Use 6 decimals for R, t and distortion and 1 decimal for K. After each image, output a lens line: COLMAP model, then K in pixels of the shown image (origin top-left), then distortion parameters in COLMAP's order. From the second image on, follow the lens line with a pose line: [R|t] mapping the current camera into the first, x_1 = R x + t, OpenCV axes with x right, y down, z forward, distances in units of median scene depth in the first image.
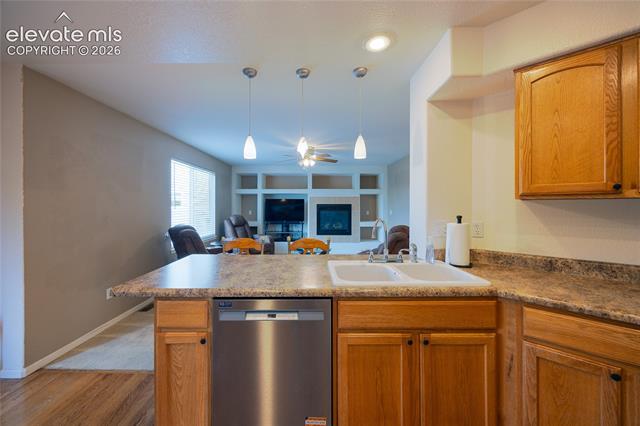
lens RADIAL K [[250.6, 0, 308.4], [0, 250.6, 207.3], [0, 0, 1]] dist [-0.003422, 0.000497]
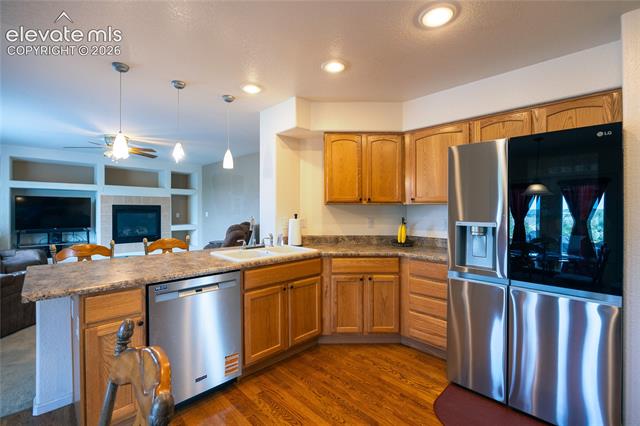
lens RADIAL K [[288.2, 0, 320.6], [0, 288.2, 209.1], [0, 0, 1]] dist [-0.018884, 0.000782]
pose [[0.704165, 0.004559, 0.710022, -0.563608], [-0.002913, 0.999990, -0.003532, 0.008888], [-0.710031, 0.000419, 0.704171, -0.373292]]
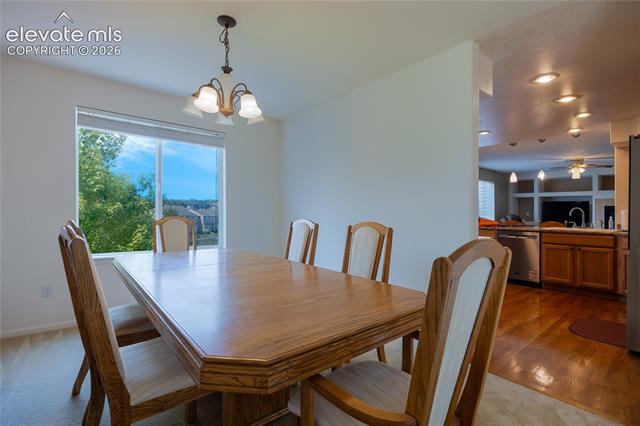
lens RADIAL K [[288.2, 0, 323.0], [0, 288.2, 212.5], [0, 0, 1]] dist [-0.018884, 0.000782]
pose [[0.633536, 0.012726, -0.773609, 0.791762], [-0.016401, 0.999861, 0.003016, 0.115839], [0.773539, 0.010777, 0.633656, -2.321942]]
